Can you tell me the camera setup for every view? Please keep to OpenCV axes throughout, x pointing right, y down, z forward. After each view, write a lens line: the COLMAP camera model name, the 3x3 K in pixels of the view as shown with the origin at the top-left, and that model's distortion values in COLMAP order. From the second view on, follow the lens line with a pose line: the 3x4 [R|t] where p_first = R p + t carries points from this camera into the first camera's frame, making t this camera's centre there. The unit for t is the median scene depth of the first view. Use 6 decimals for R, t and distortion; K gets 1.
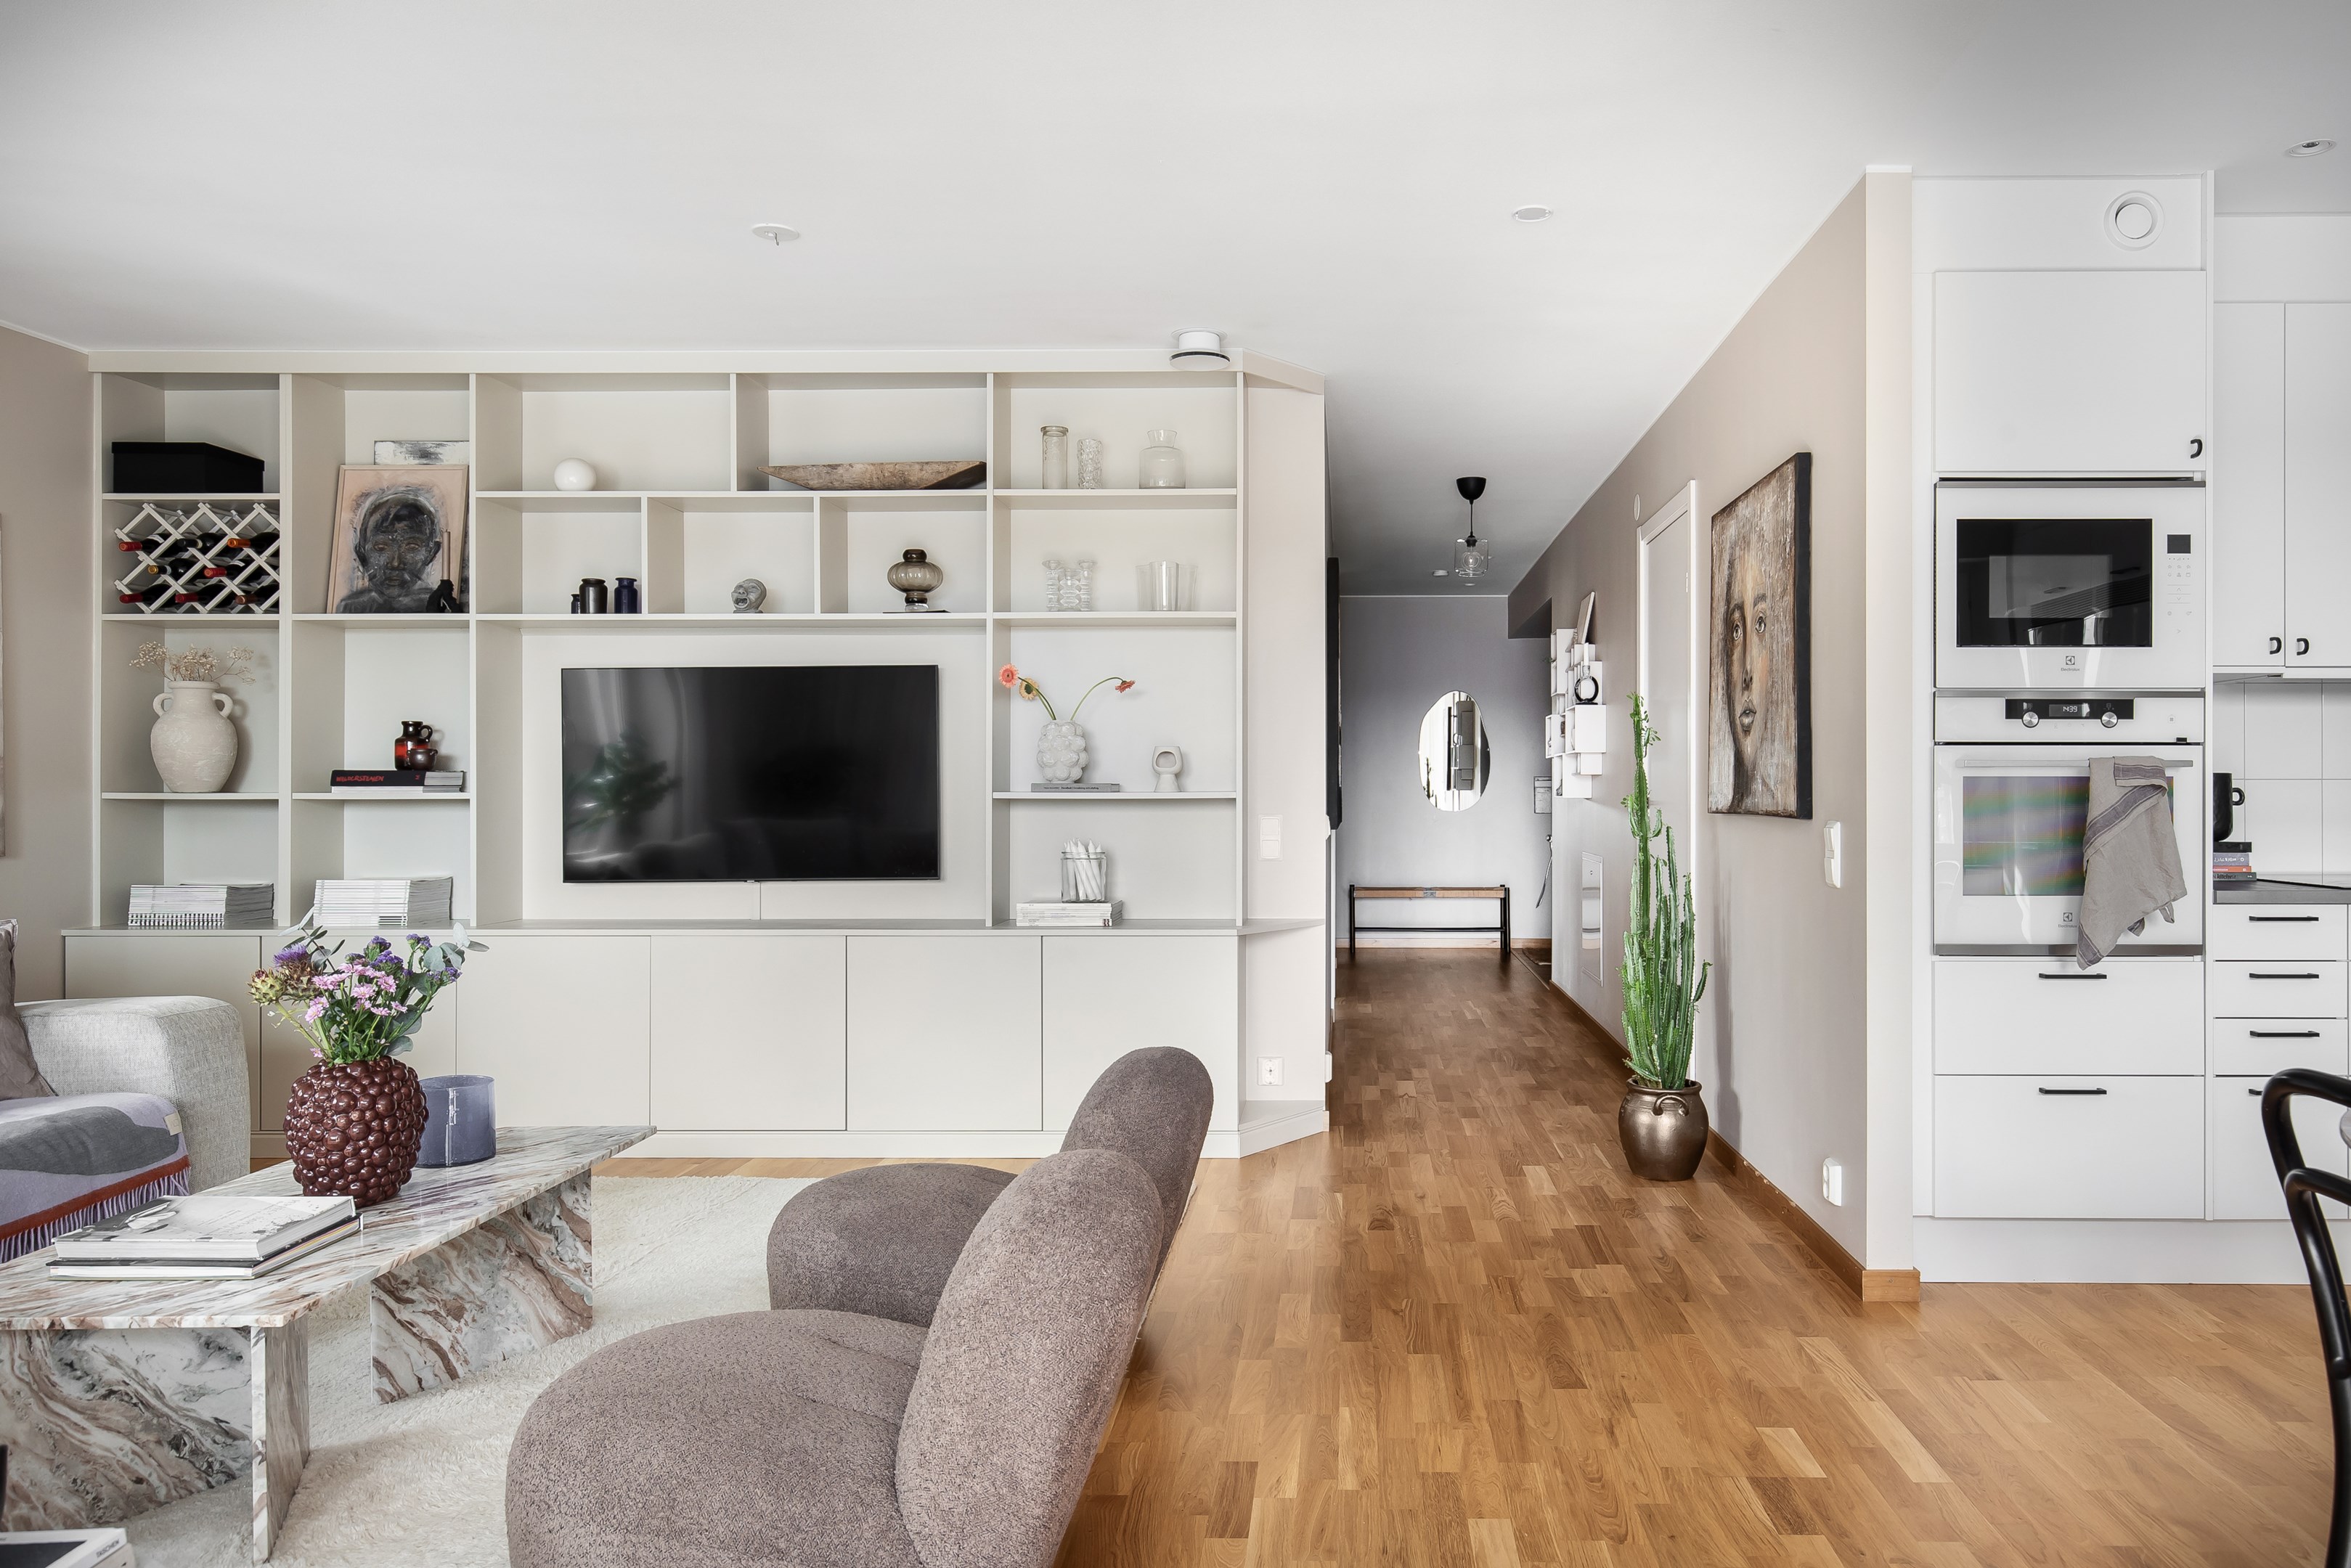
lens RADIAL K [[1575.2, 0, 1306.2], [0, 1575.2, 790.3], [0, 0, 1]] dist [-0.009823, -0.000222]
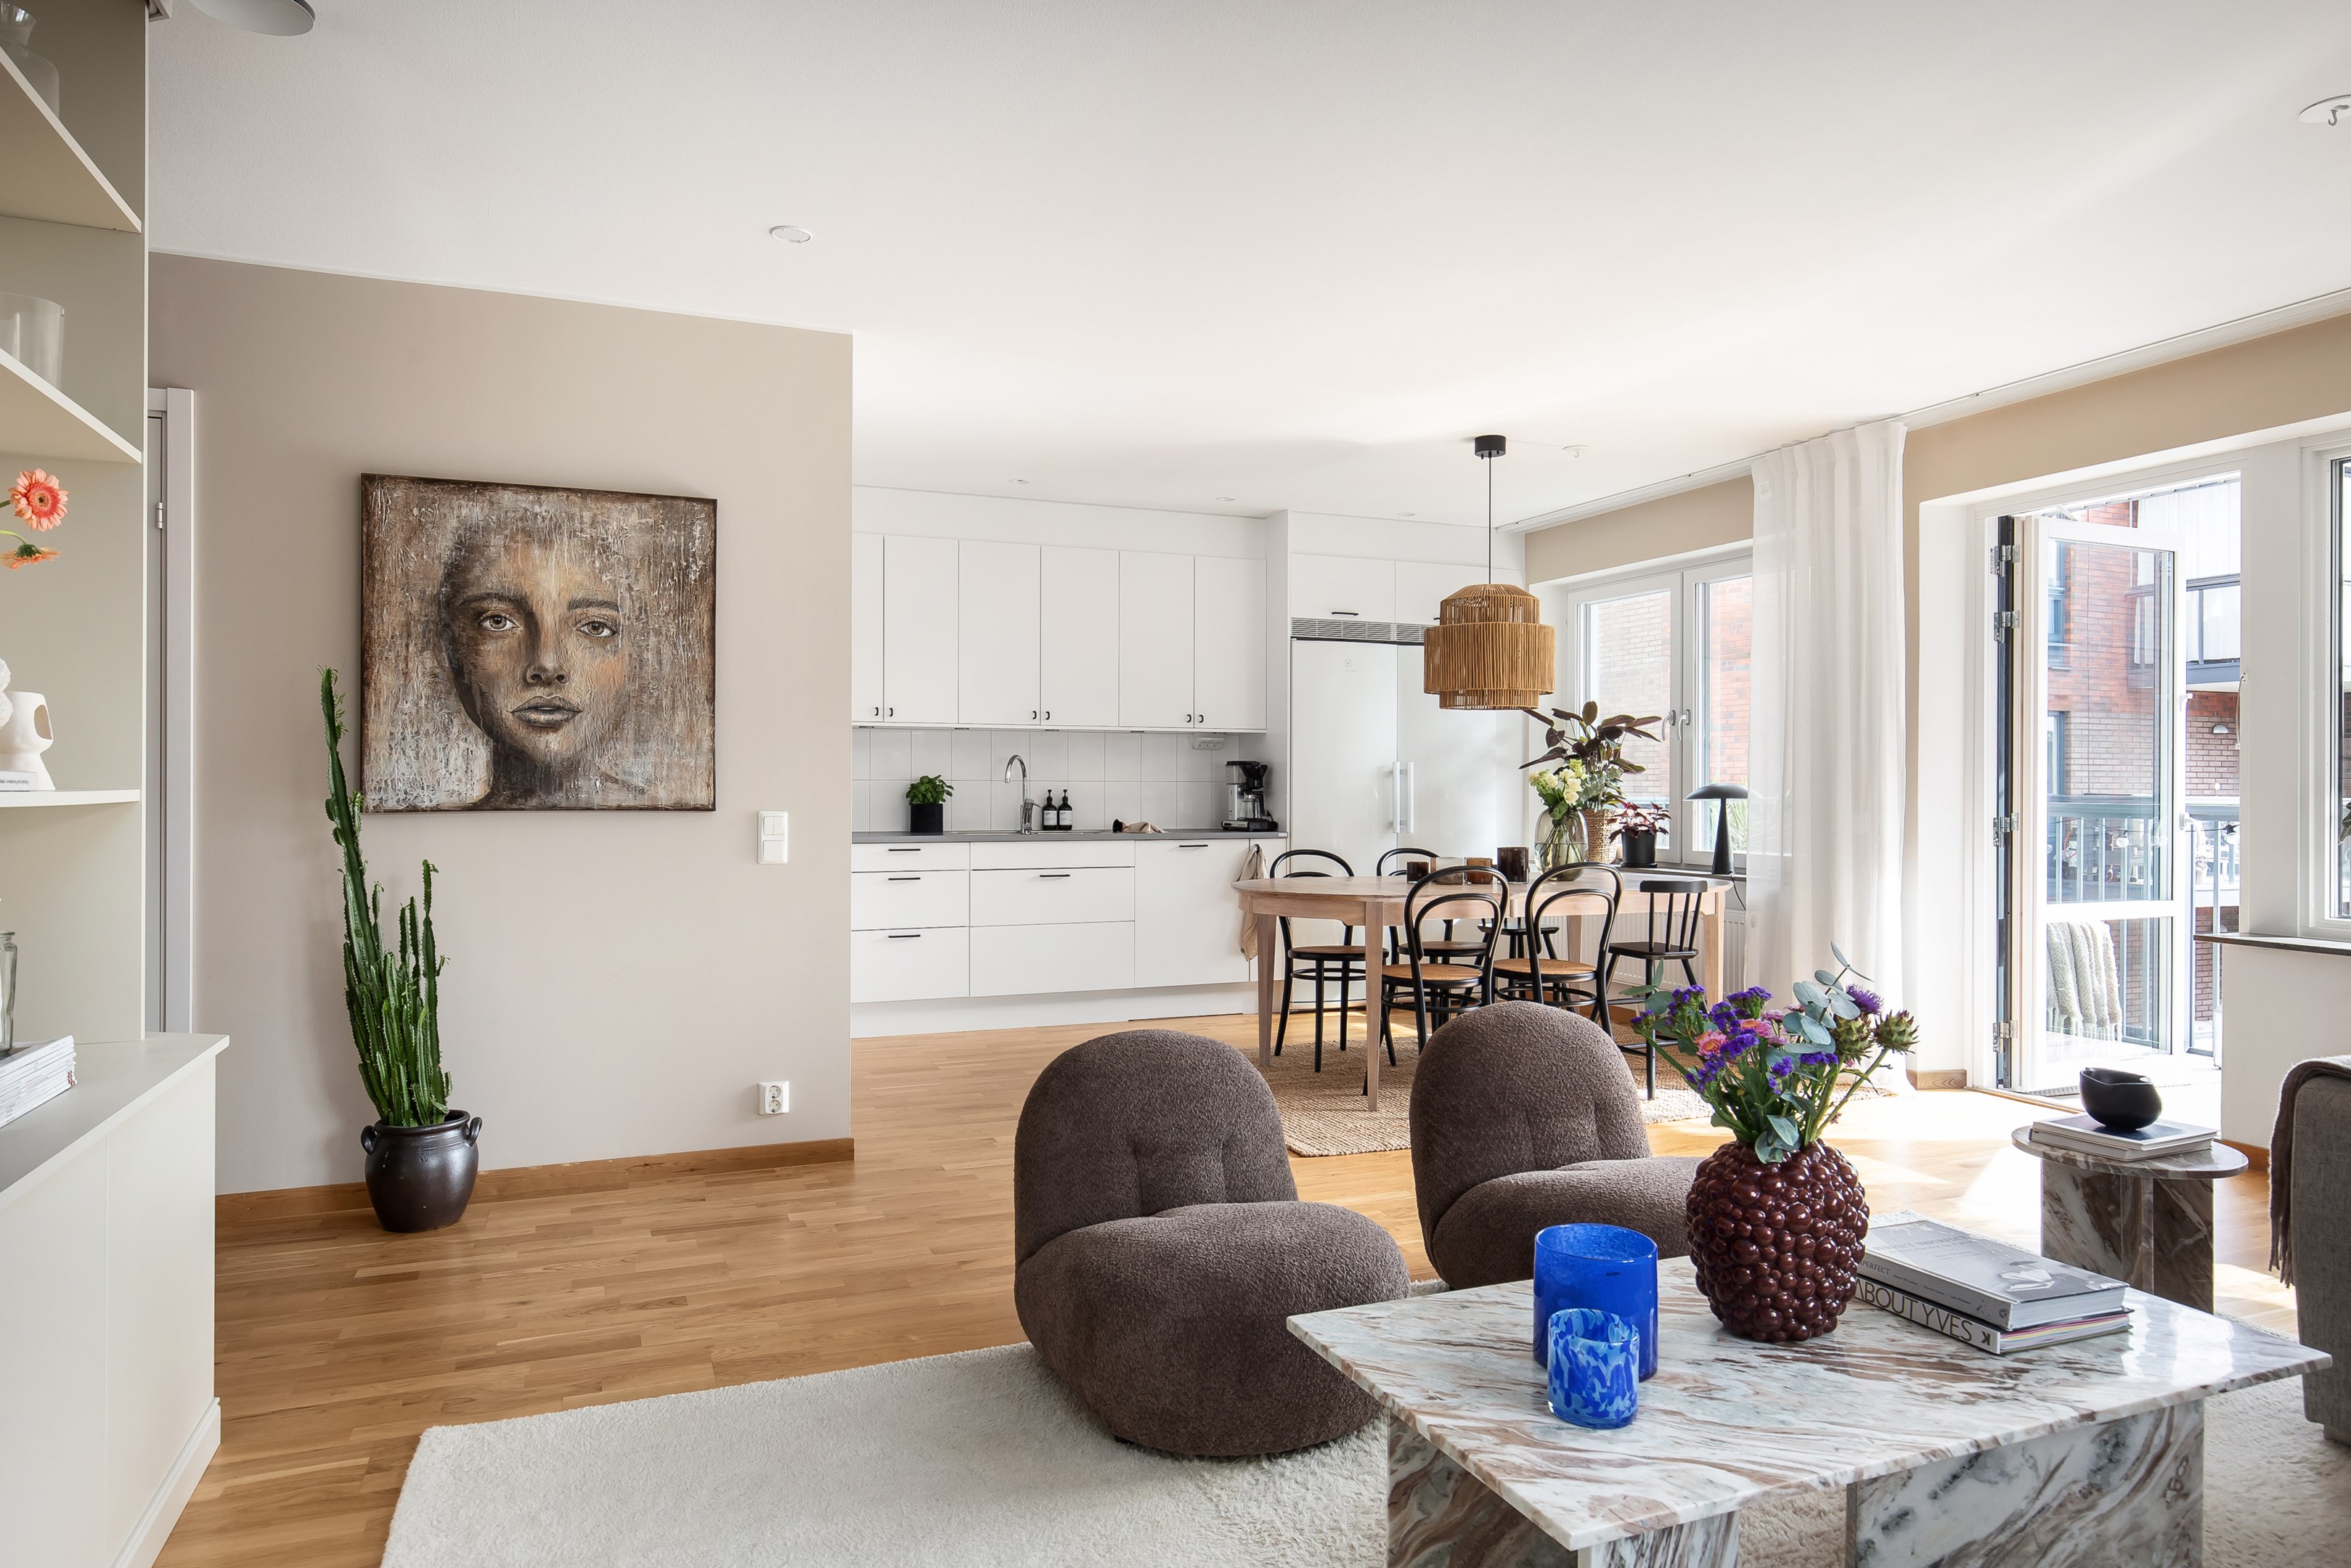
lens RADIAL K [[1436.1, 0, 1175.5], [0, 1436.1, 784.0], [0, 0, 1]] dist [0.007024, -0.000748]
pose [[-0.395675, -0.001184, 0.918390, -0.708874], [-0.002051, 0.999998, 0.000406, -0.003356], [-0.918388, -0.001723, -0.395677, 0.970038]]
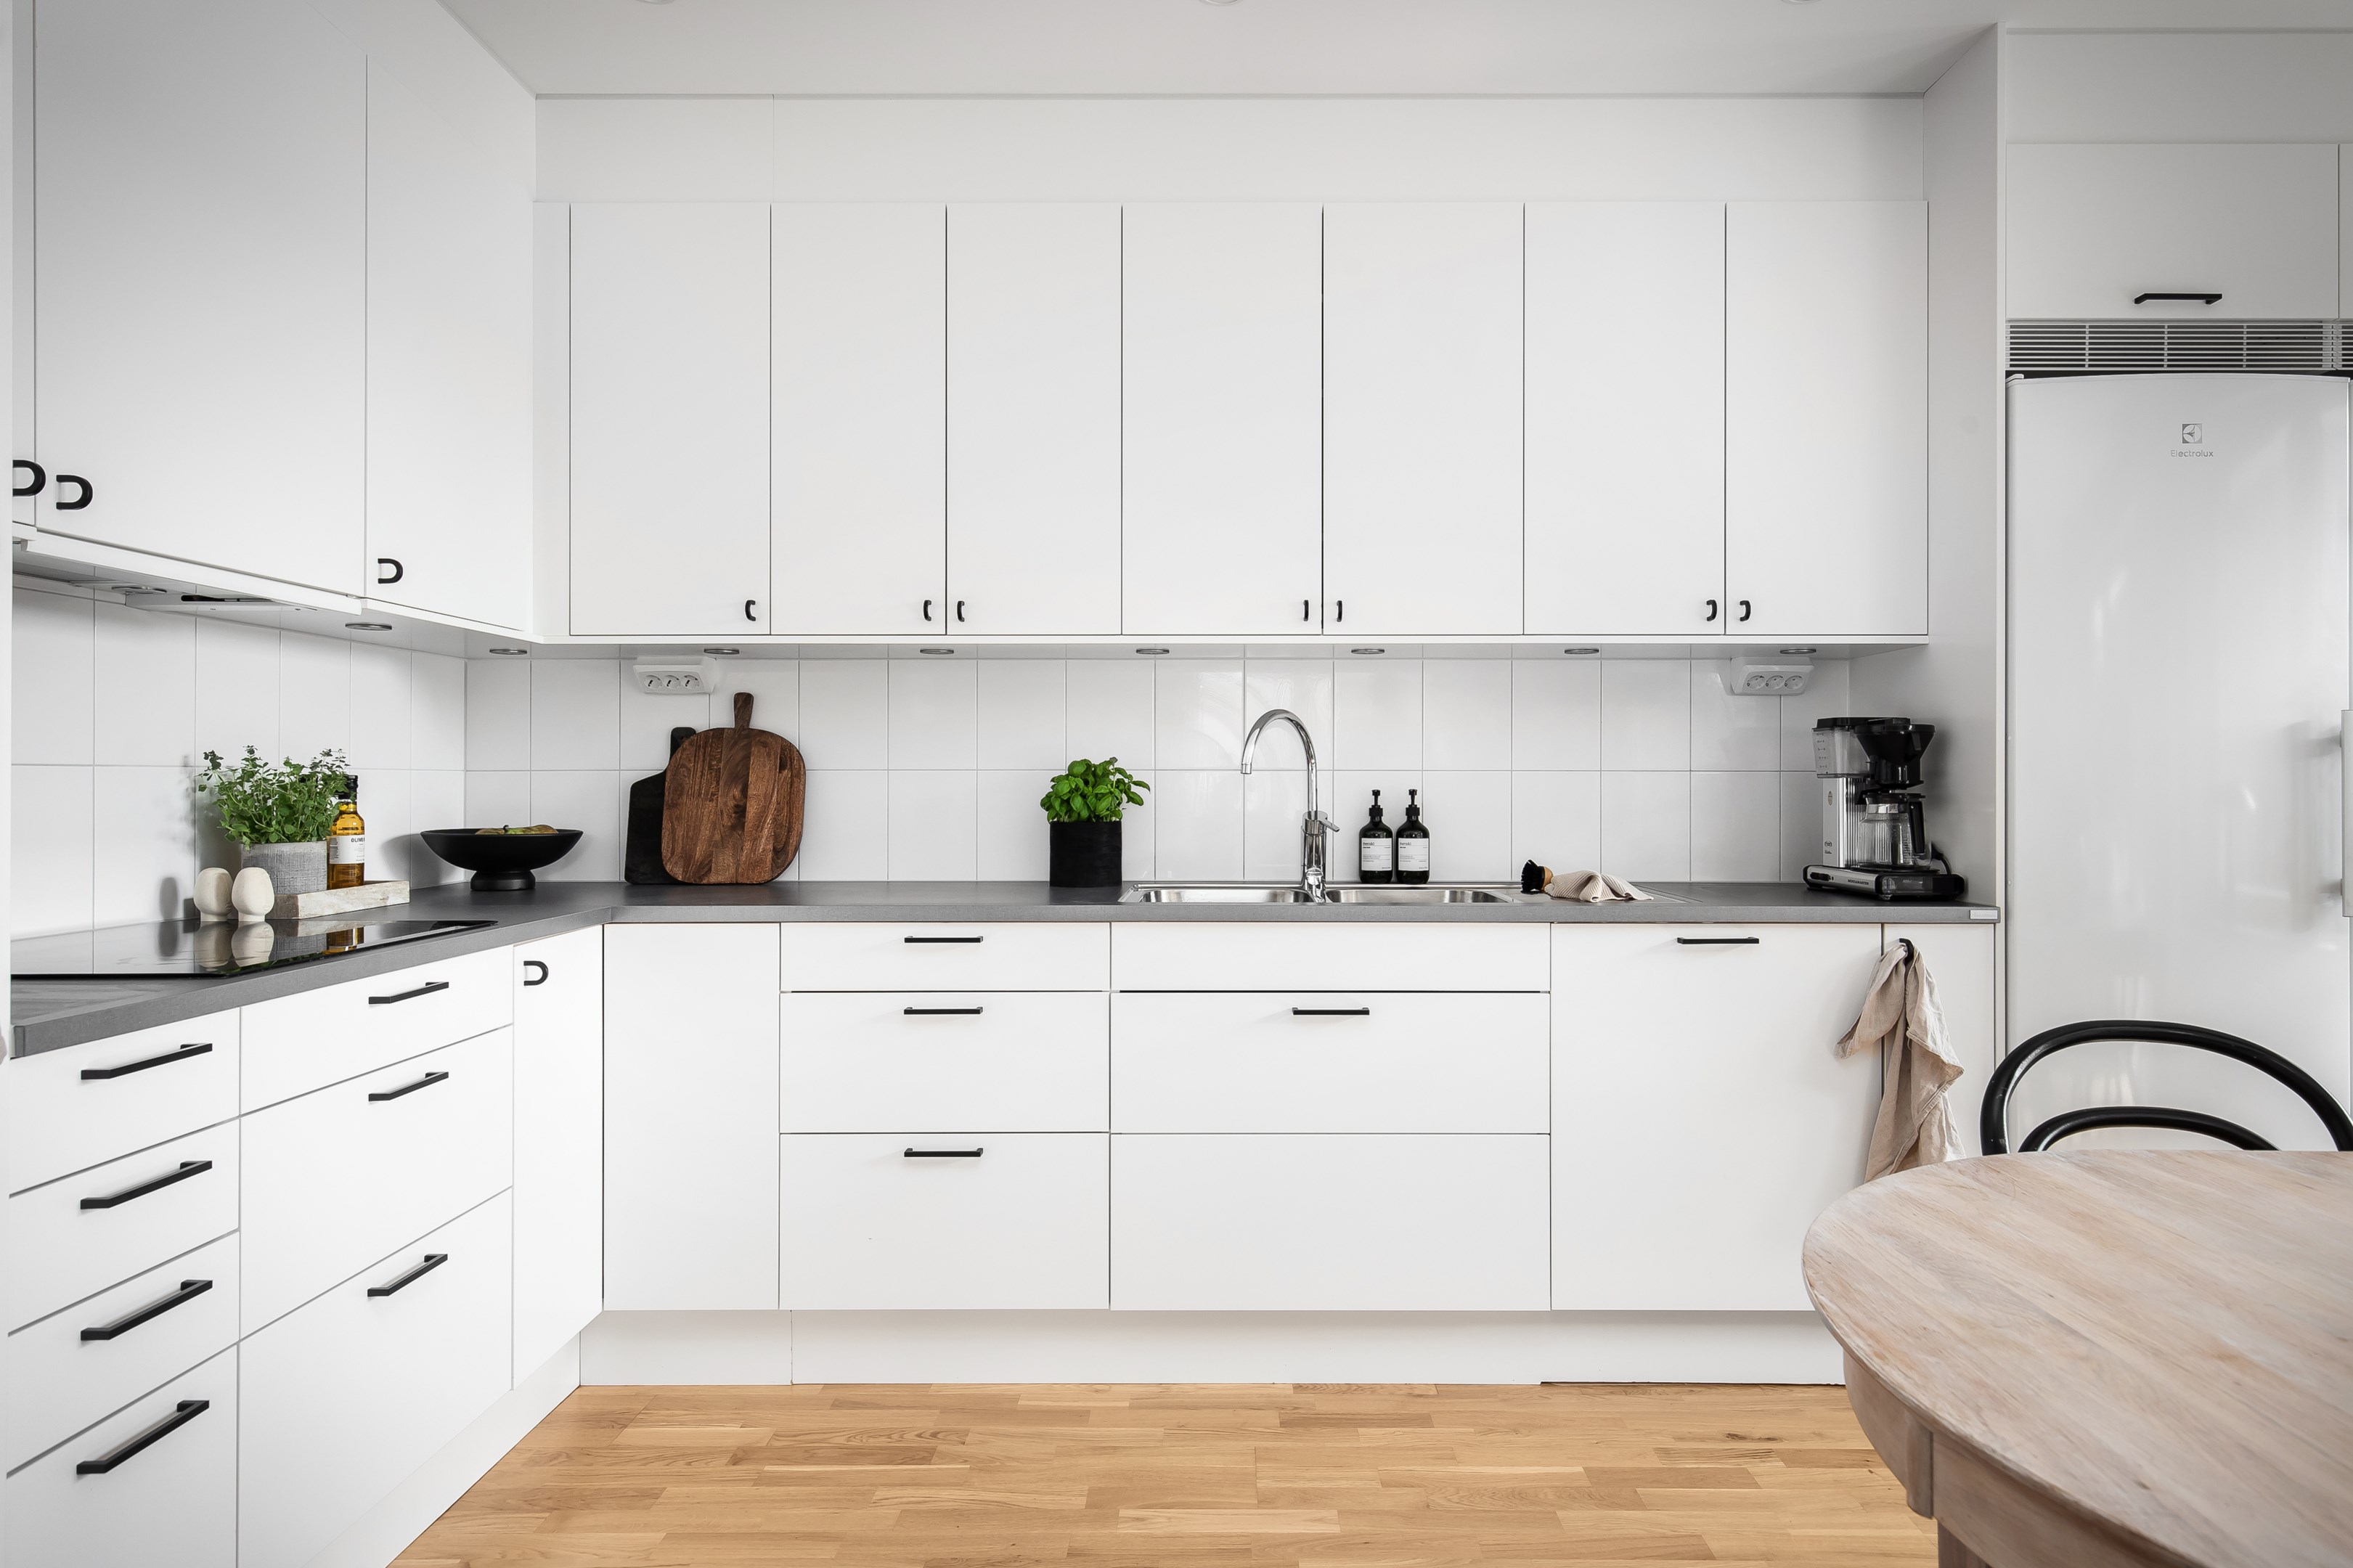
lens RADIAL K [[1366.7, 0, 1220.9], [0, 1366.7, 771.8], [0, 0, 1]] dist [0.004005, 0.000002]
pose [[-0.016283, 0.004335, 0.999858, 0.166674], [0.000278, 0.999991, -0.004331, -0.002041], [-0.999867, 0.000208, -0.016284, 0.543879]]
